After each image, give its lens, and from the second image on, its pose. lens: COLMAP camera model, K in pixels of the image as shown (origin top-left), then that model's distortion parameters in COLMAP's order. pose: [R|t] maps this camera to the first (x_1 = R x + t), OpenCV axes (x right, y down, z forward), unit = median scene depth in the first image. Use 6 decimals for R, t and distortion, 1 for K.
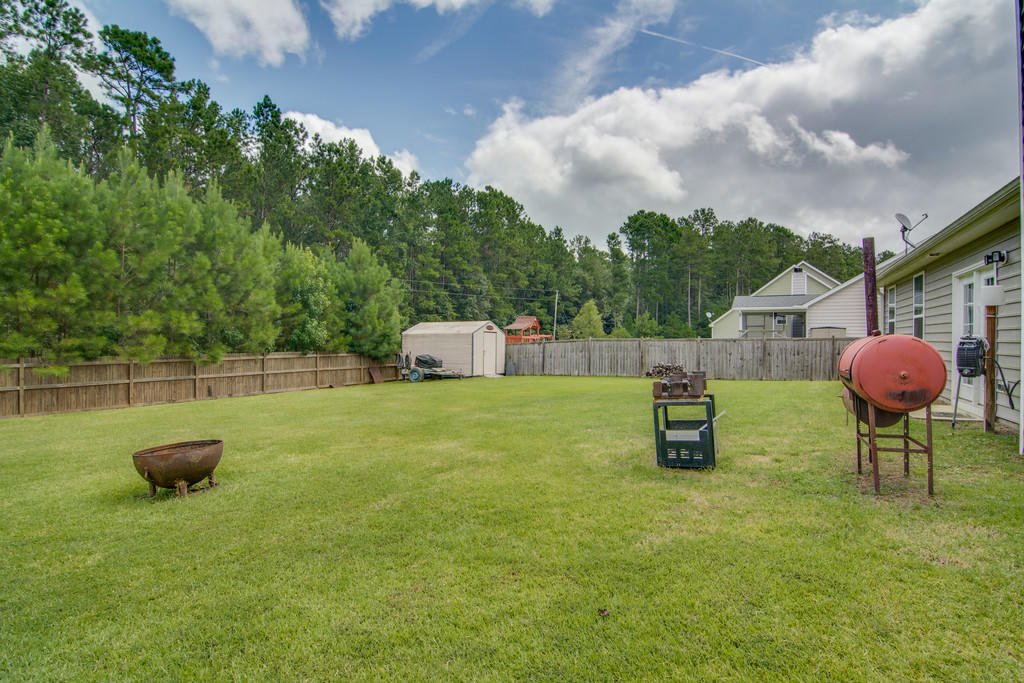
lens RADIAL K [[552.7, 0, 512.0], [0, 552.7, 341.5], [0, 0, 1]] dist [-0.002786, -0.001245]
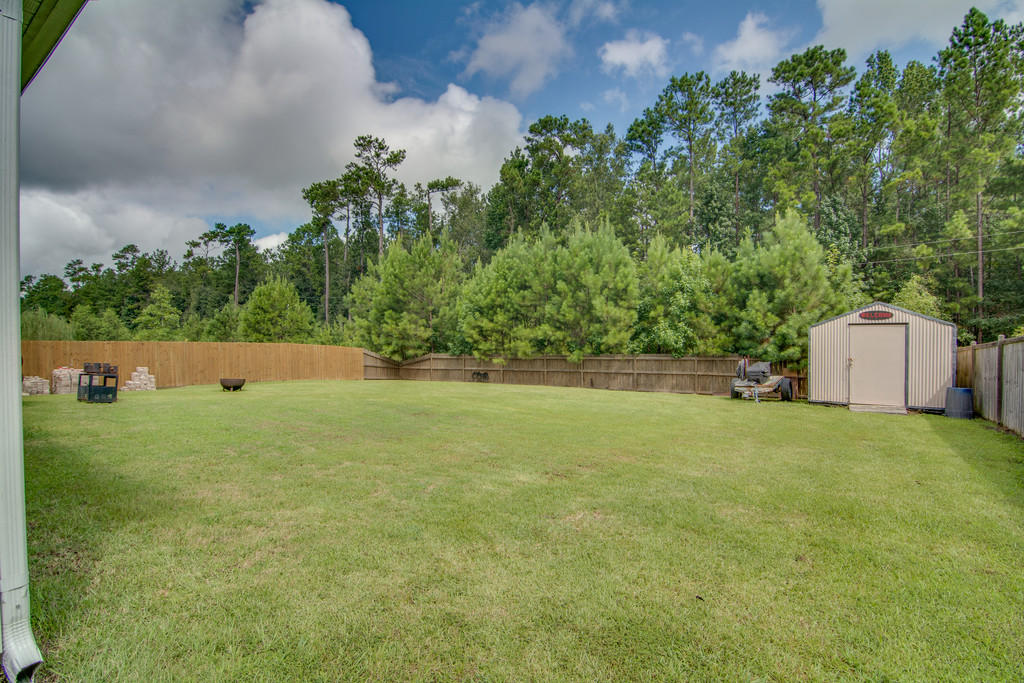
lens RADIAL K [[552.7, 0, 512.0], [0, 552.7, 341.5], [0, 0, 1]] dist [-0.002786, -0.001245]
pose [[-0.206356, -0.007862, -0.978445, 0.502046], [0.006433, 0.999935, -0.009392, 0.002462], [0.978456, -0.008232, -0.206292, 0.702010]]
